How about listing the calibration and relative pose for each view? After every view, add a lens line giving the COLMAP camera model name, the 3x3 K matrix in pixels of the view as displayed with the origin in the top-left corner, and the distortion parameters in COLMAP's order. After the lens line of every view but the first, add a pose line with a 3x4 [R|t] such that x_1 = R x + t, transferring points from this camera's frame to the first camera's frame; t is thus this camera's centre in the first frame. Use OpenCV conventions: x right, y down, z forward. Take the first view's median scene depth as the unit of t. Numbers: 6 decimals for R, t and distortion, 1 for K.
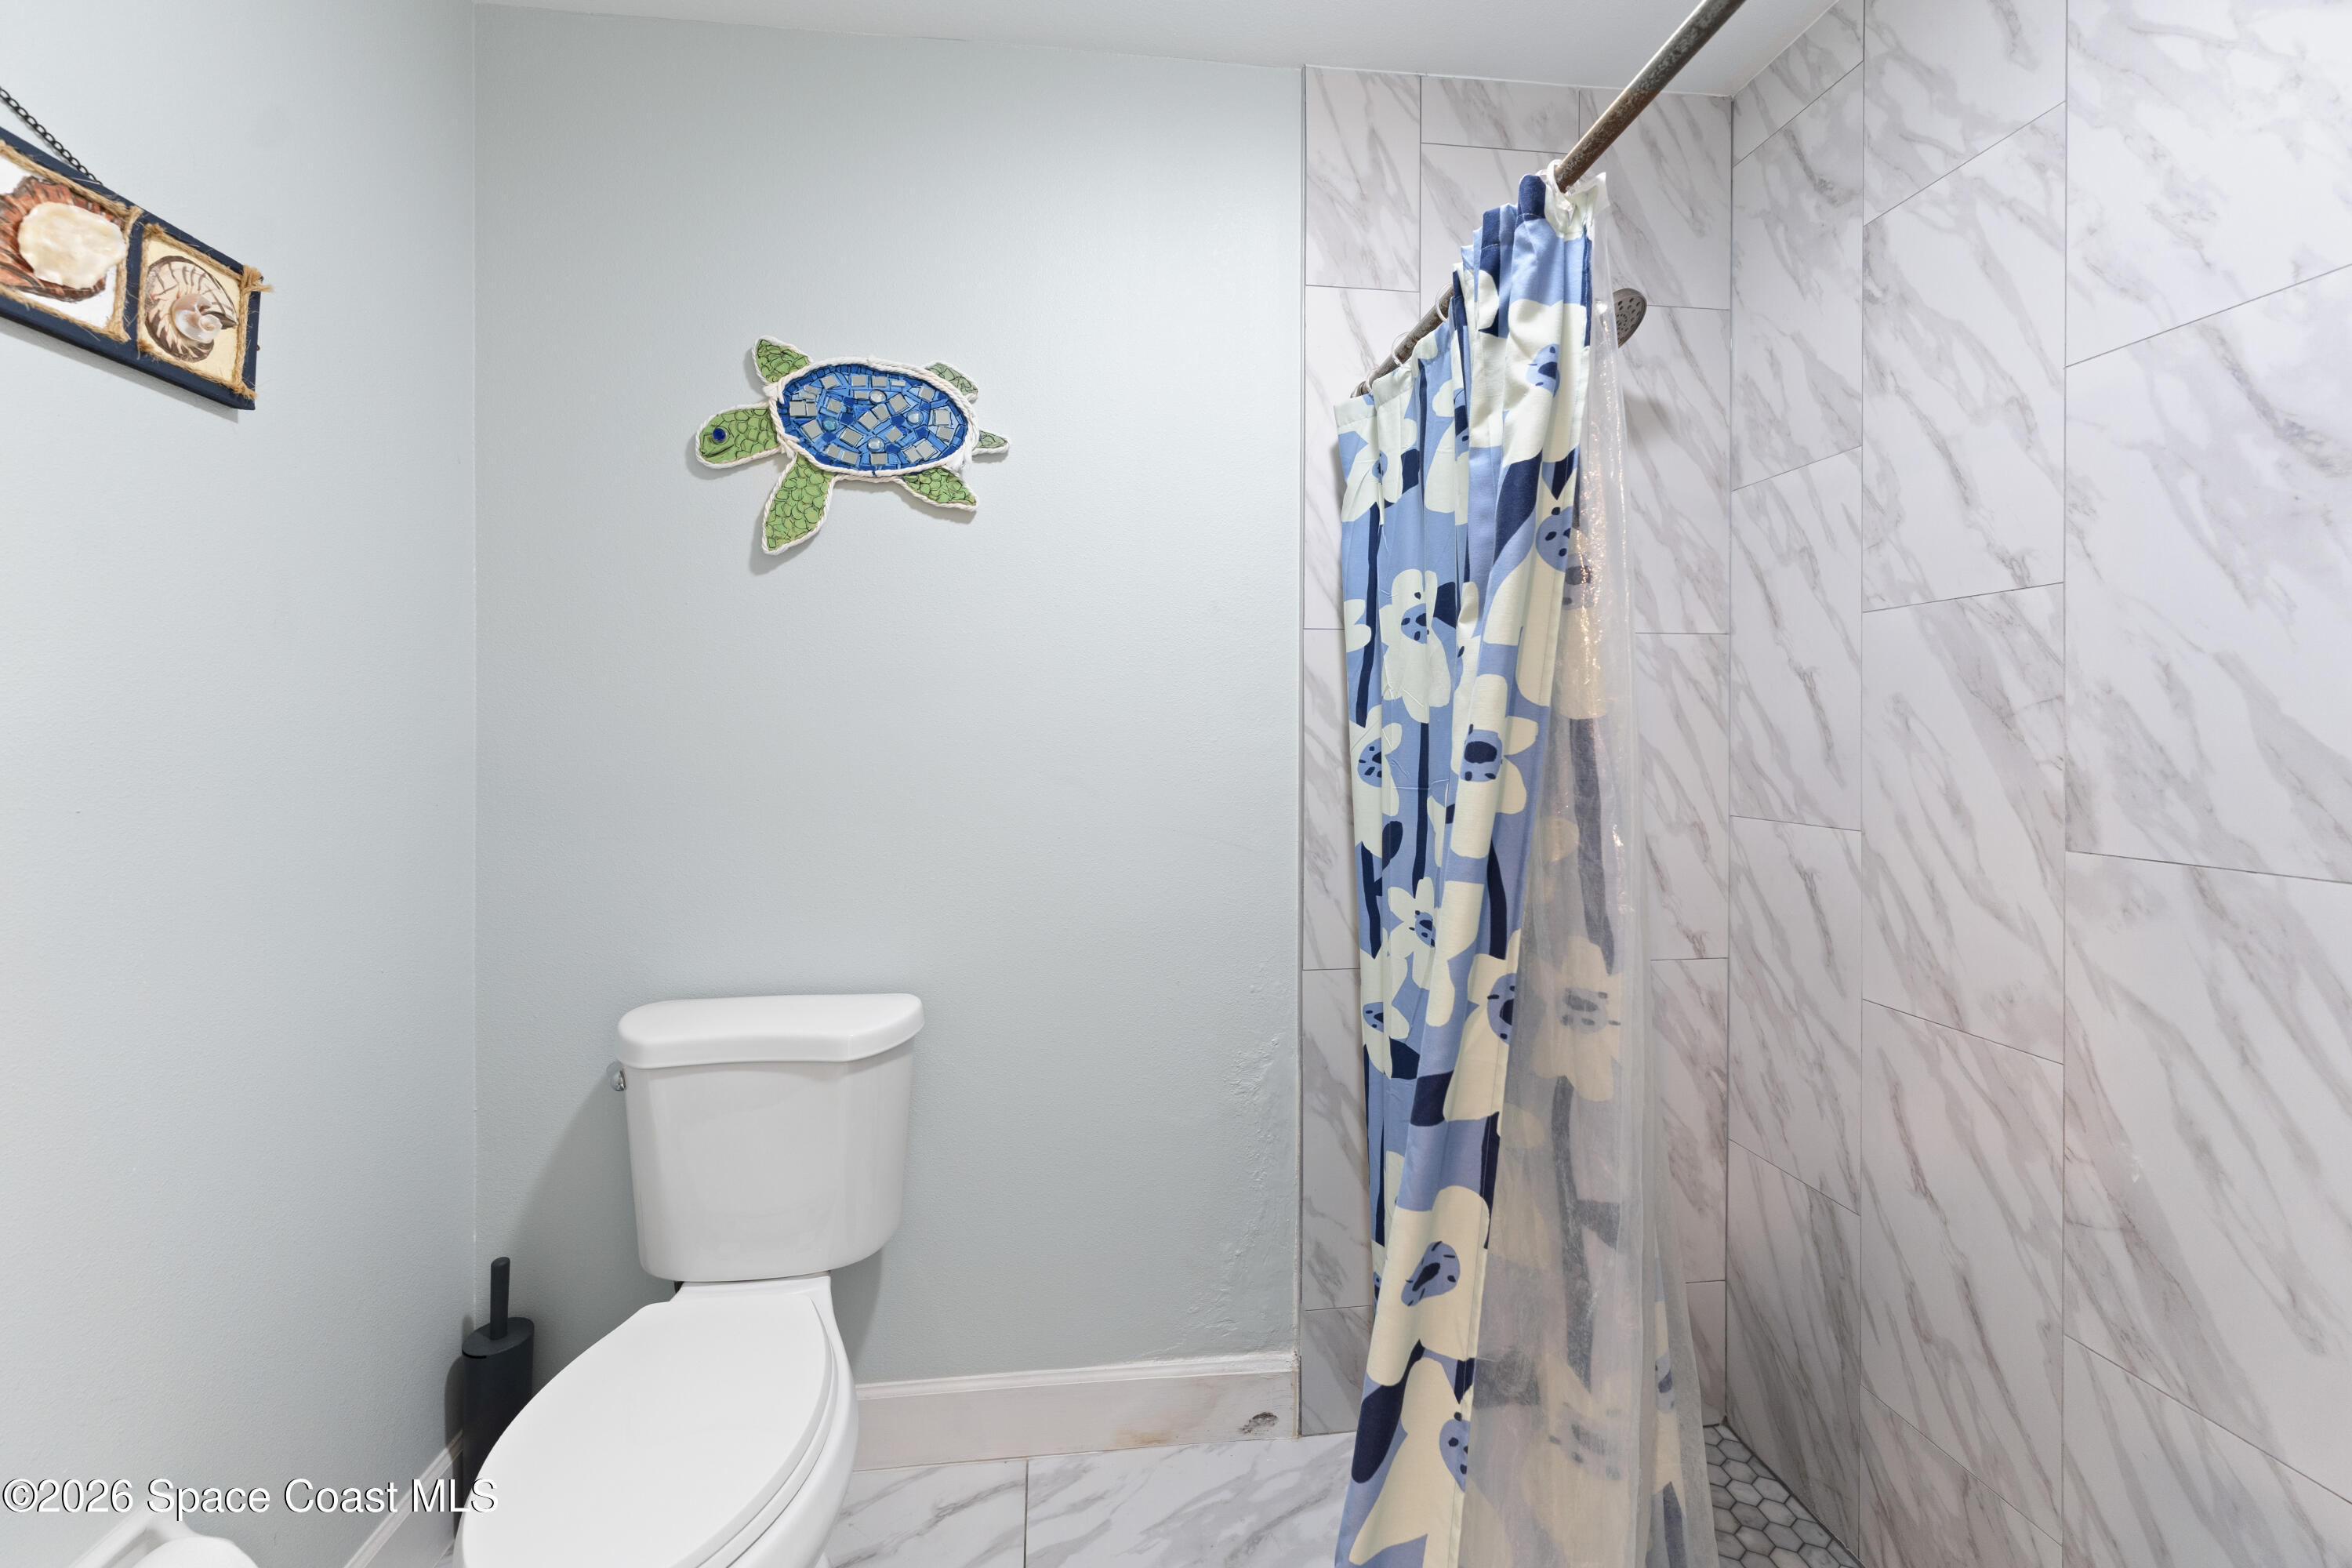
lens RADIAL K [[931.6, 0, 1172.4], [0, 931.6, 748.6], [0, 0, 1]] dist [-0.000154, 0.000009]
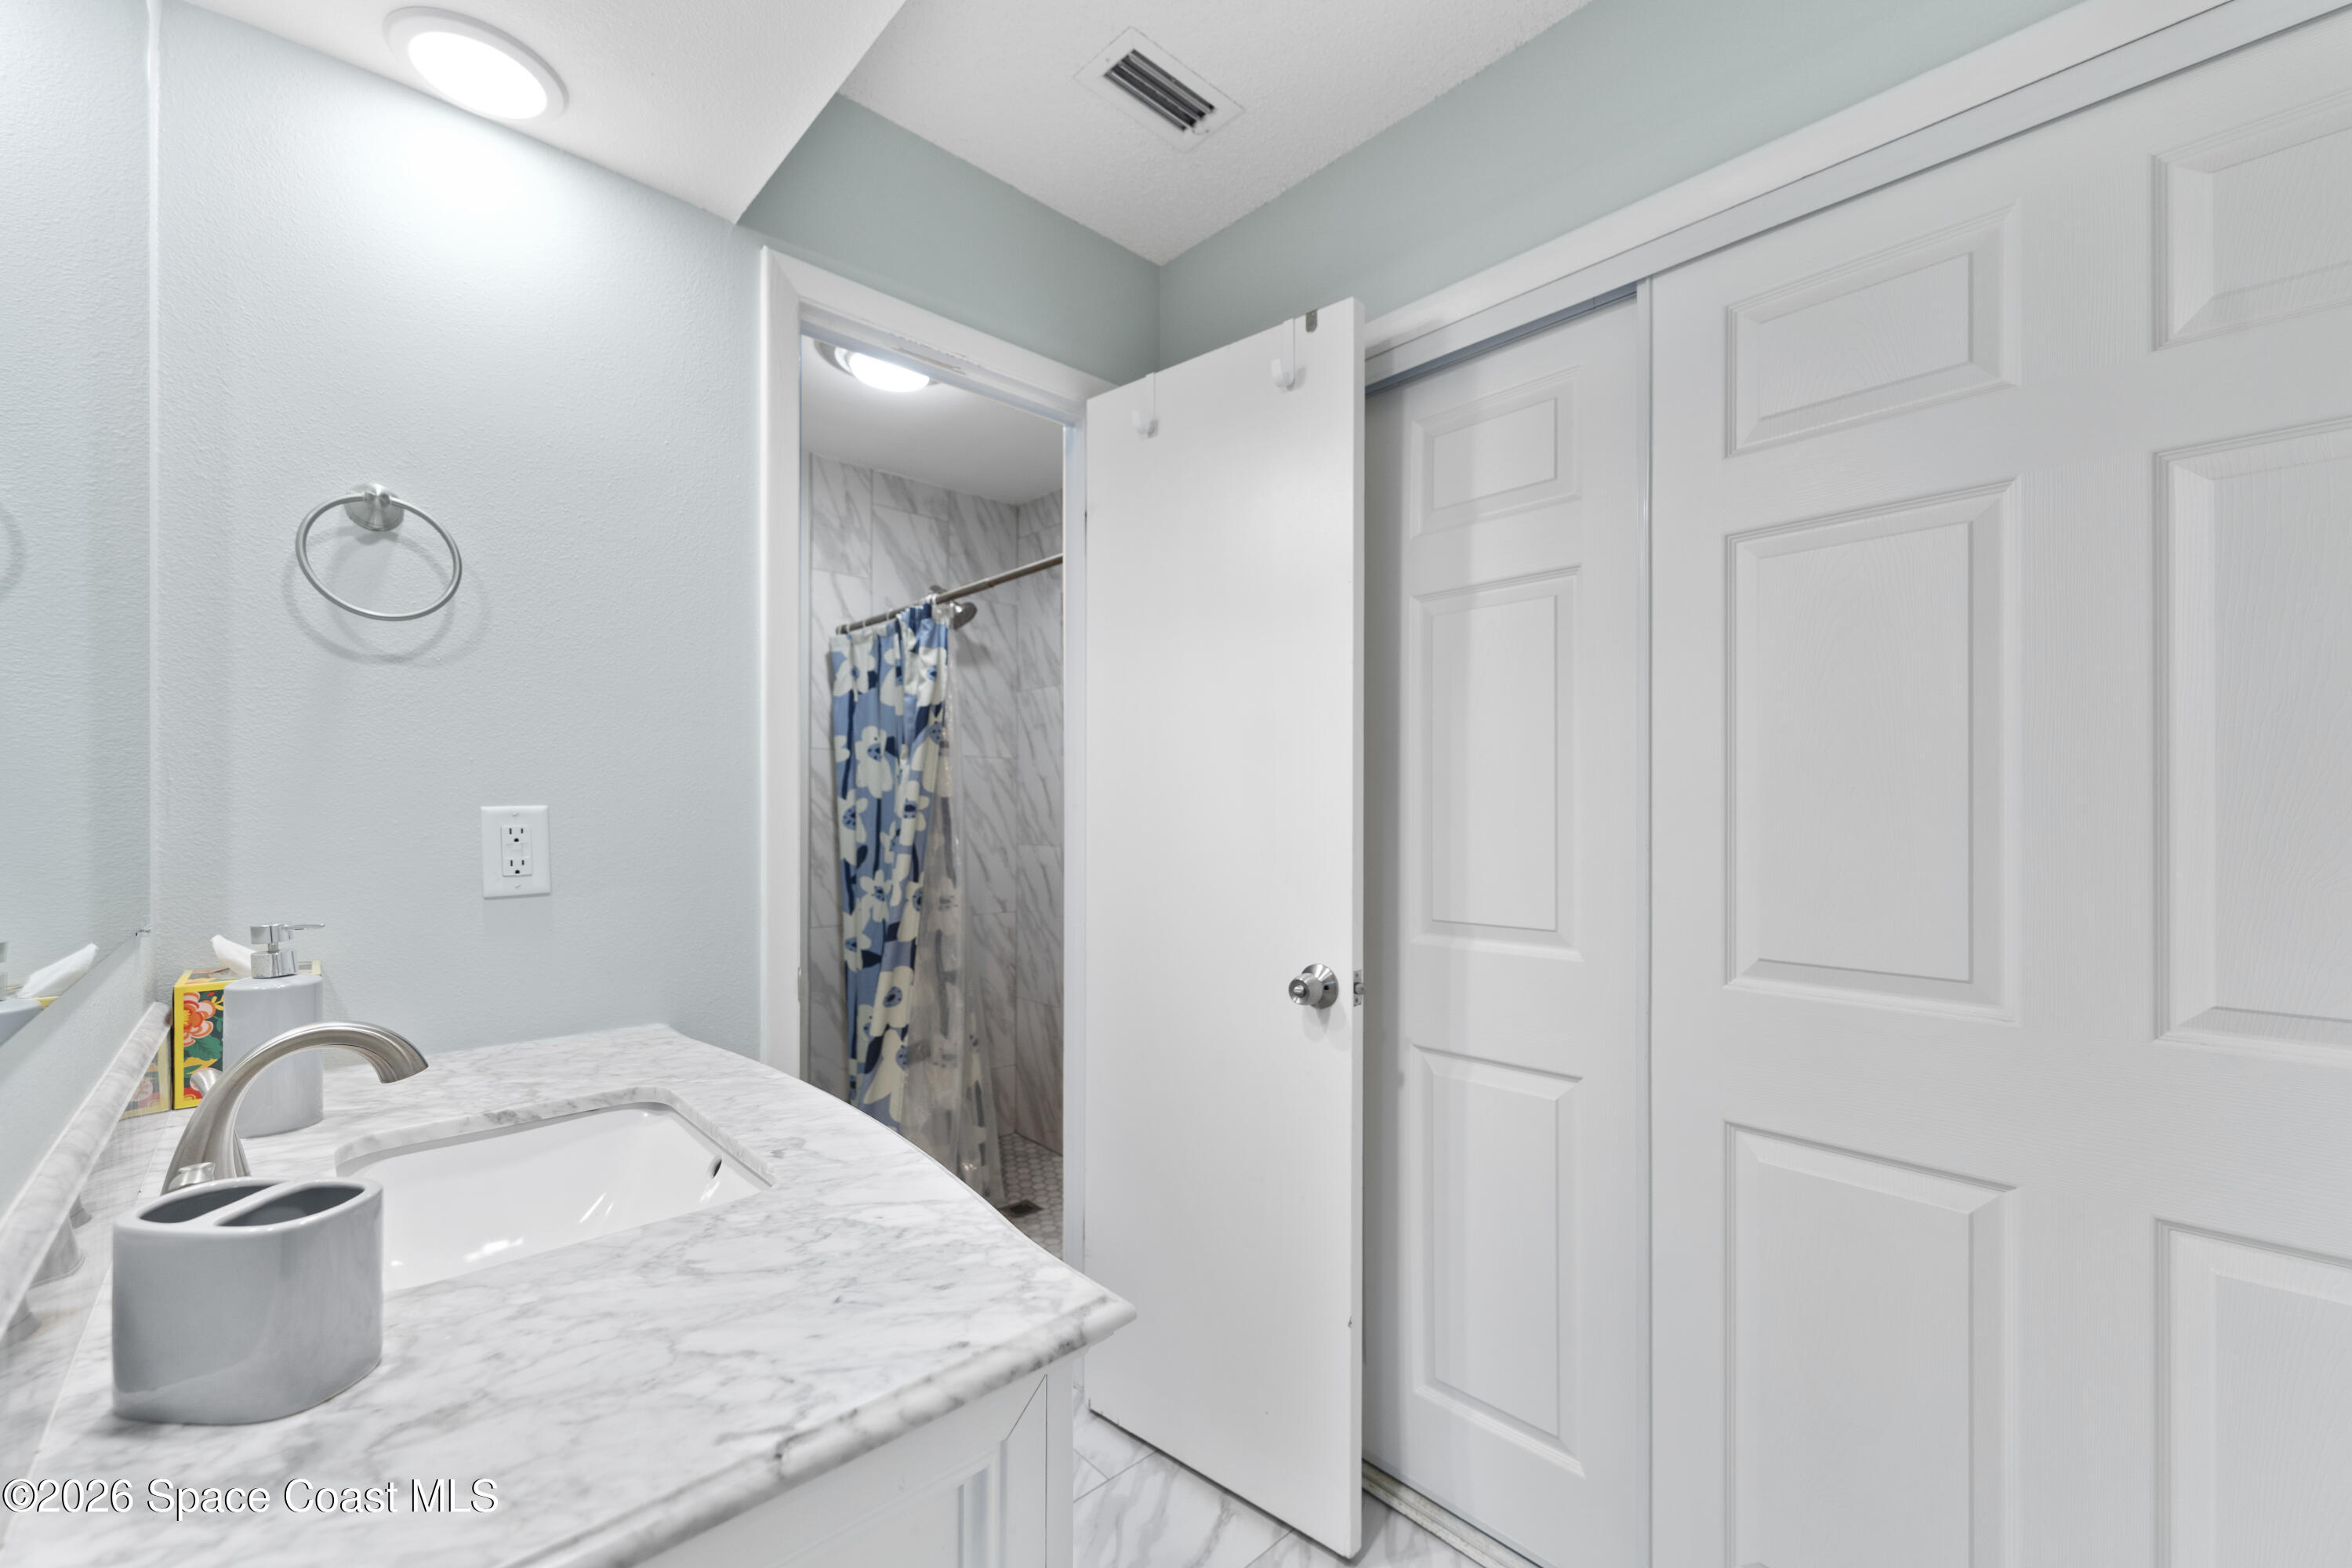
lens RADIAL K [[938.9, 0, 1179.2], [0, 938.9, 808.7], [0, 0, 1]] dist [-0.000291, -0.000049]
pose [[0.805712, 0.006108, 0.592276, -0.436628], [0.005892, 0.999815, -0.018327, 0.038491], [-0.592278, 0.018256, 0.805527, -1.111795]]
